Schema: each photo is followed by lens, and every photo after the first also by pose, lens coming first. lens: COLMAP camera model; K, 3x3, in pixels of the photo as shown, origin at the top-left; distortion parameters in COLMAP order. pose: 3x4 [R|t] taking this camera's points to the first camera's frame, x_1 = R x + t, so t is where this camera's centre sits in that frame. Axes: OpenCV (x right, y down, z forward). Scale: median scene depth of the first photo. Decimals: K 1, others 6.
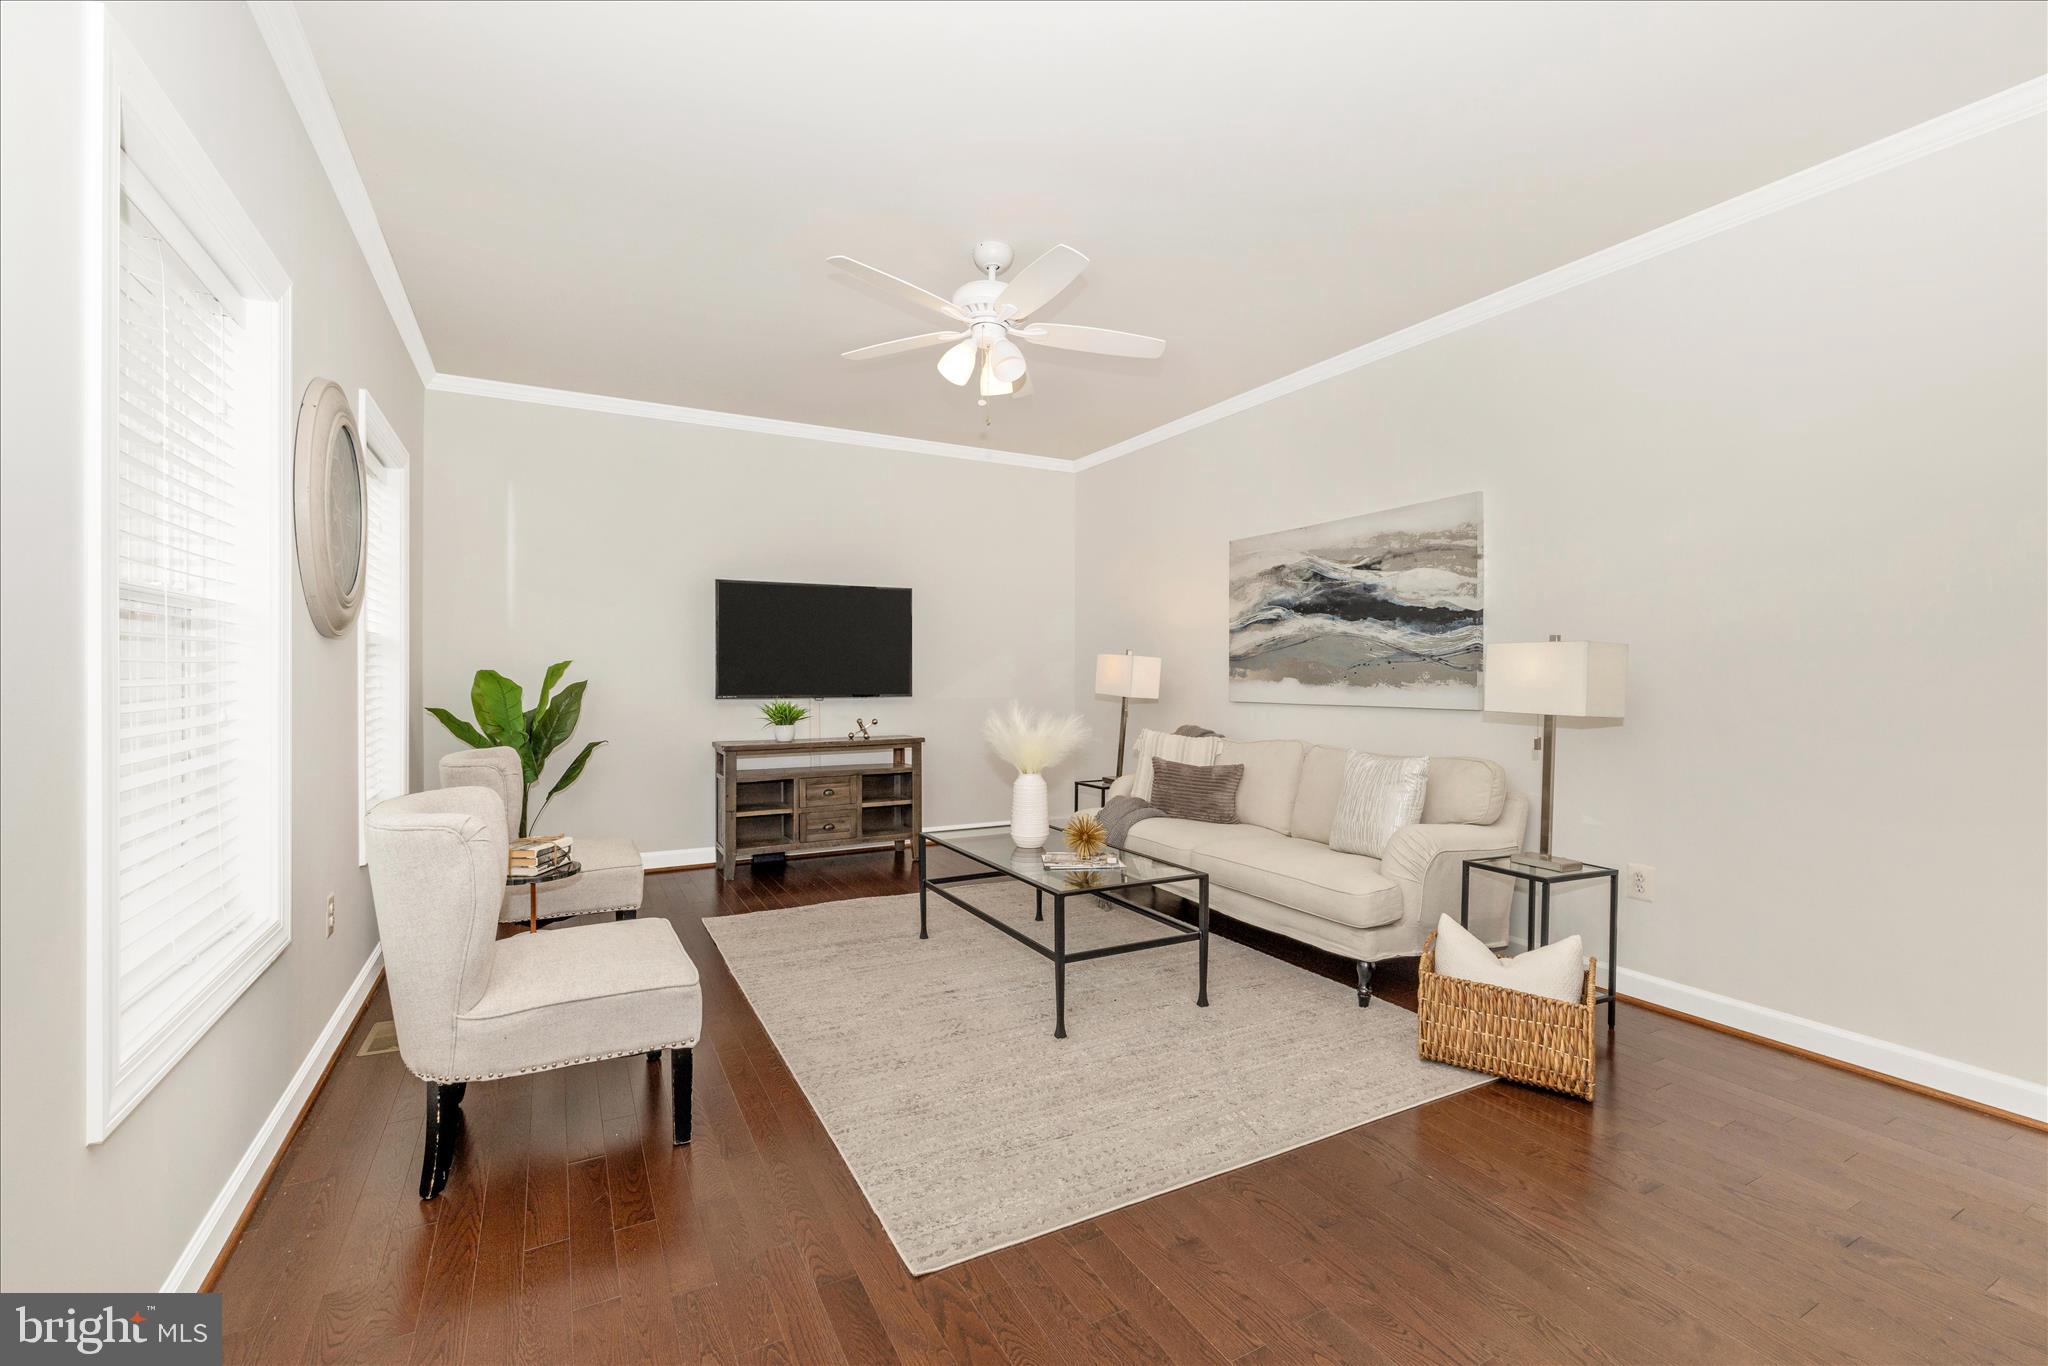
lens RADIAL K [[884.8, 0, 1024.2], [0, 884.8, 667.8], [0, 0, 1]] dist [-0.000101, -0.000354]
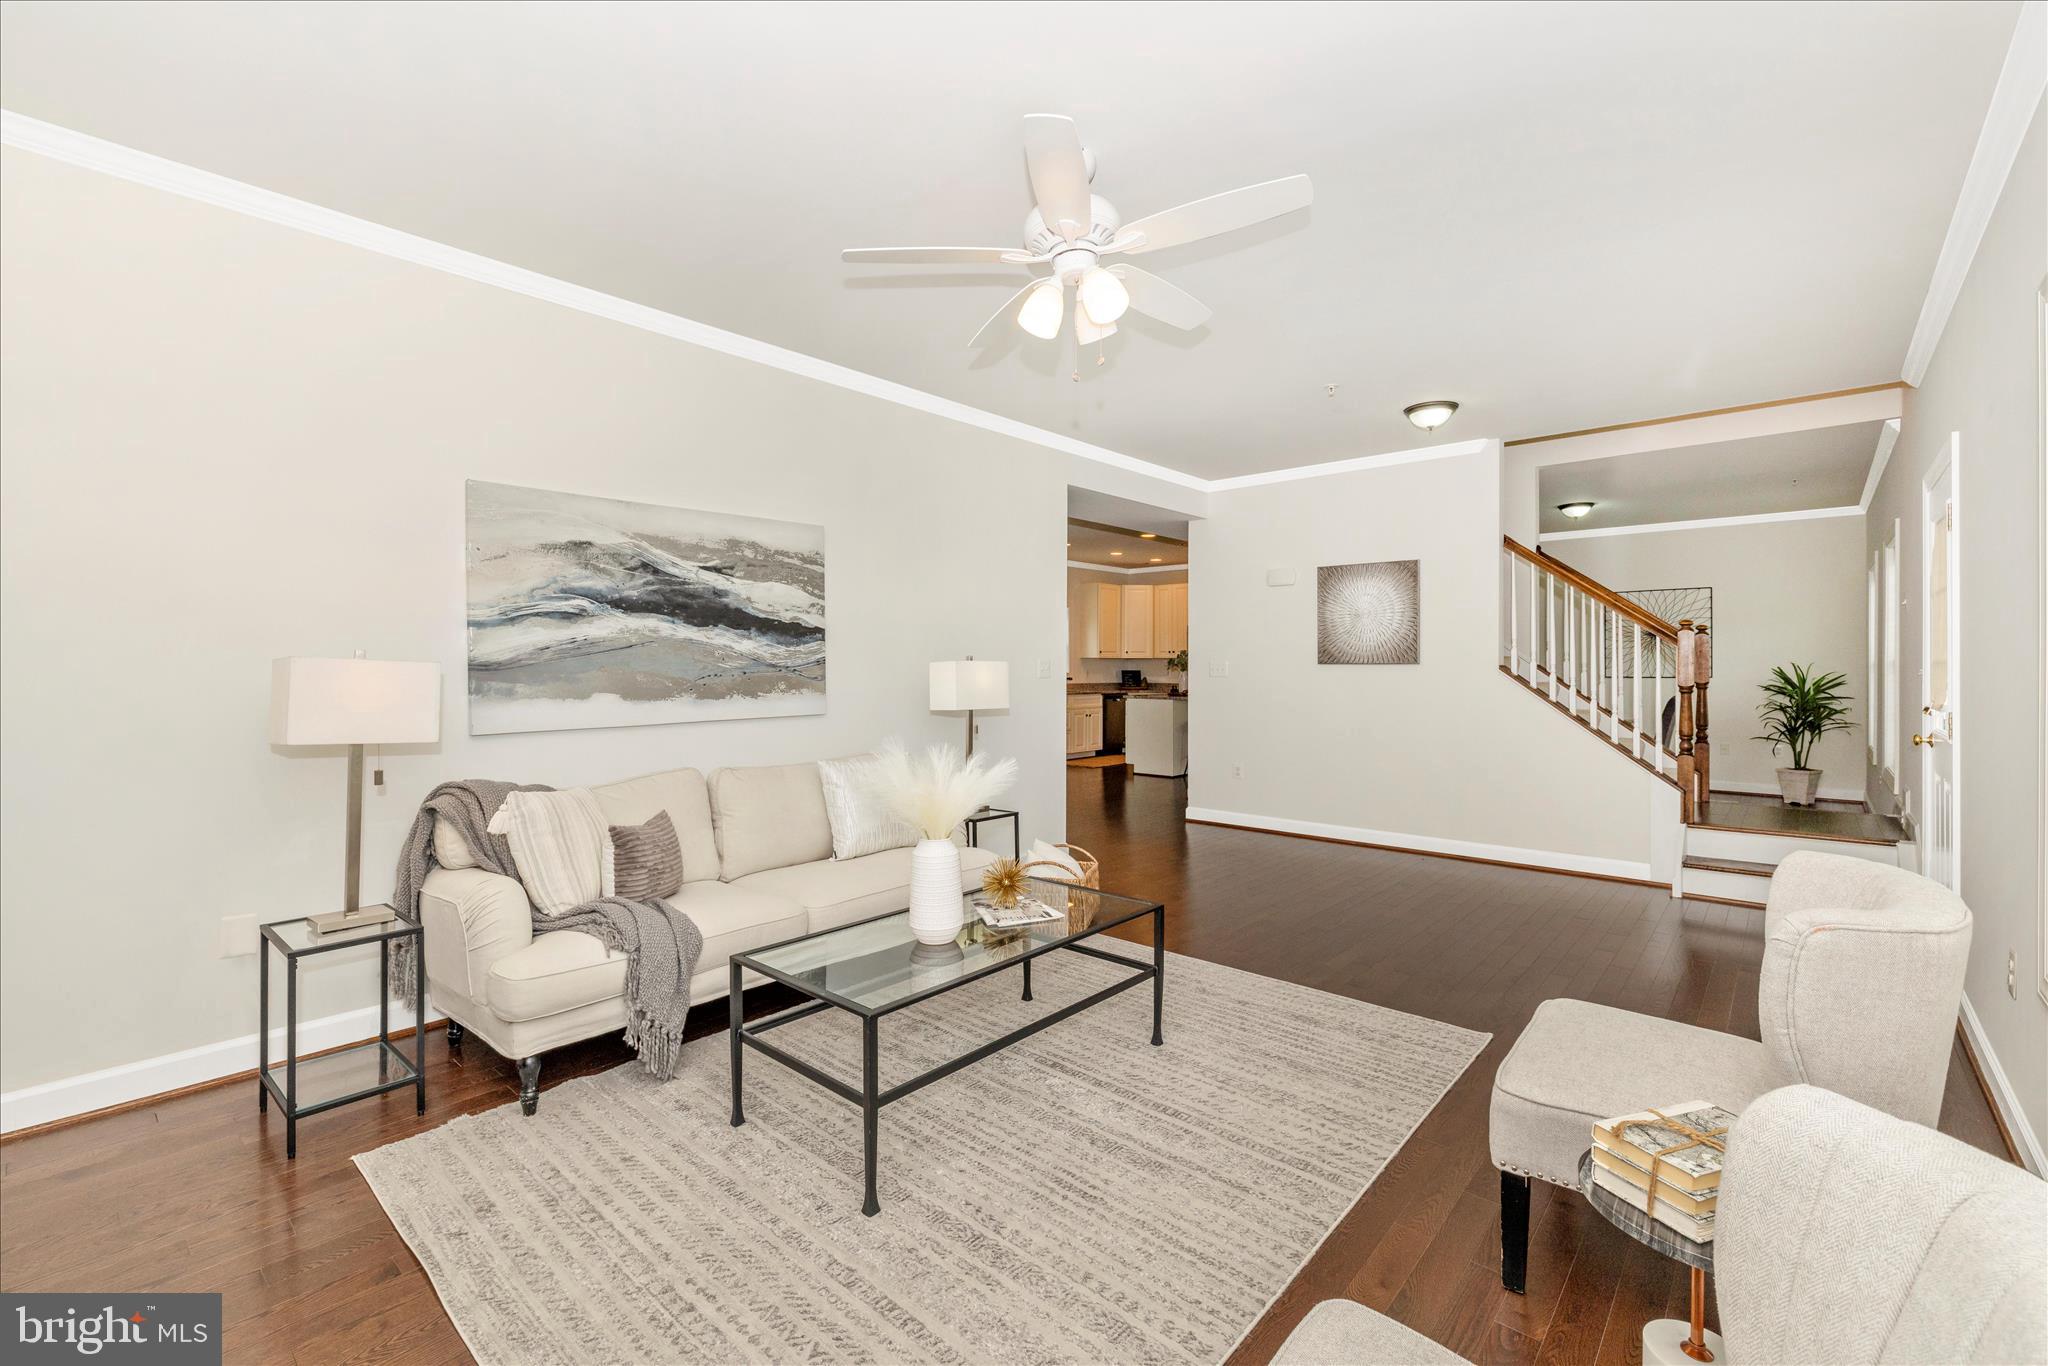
lens RADIAL K [[884.8, 0, 1024.2], [0, 884.8, 667.8], [0, 0, 1]] dist [-0.000101, -0.000354]
pose [[-0.344214, -0.003333, 0.938885, -0.591970], [-0.002218, 0.999994, 0.002736, -0.014990], [-0.938889, -0.001140, -0.344219, 1.019352]]
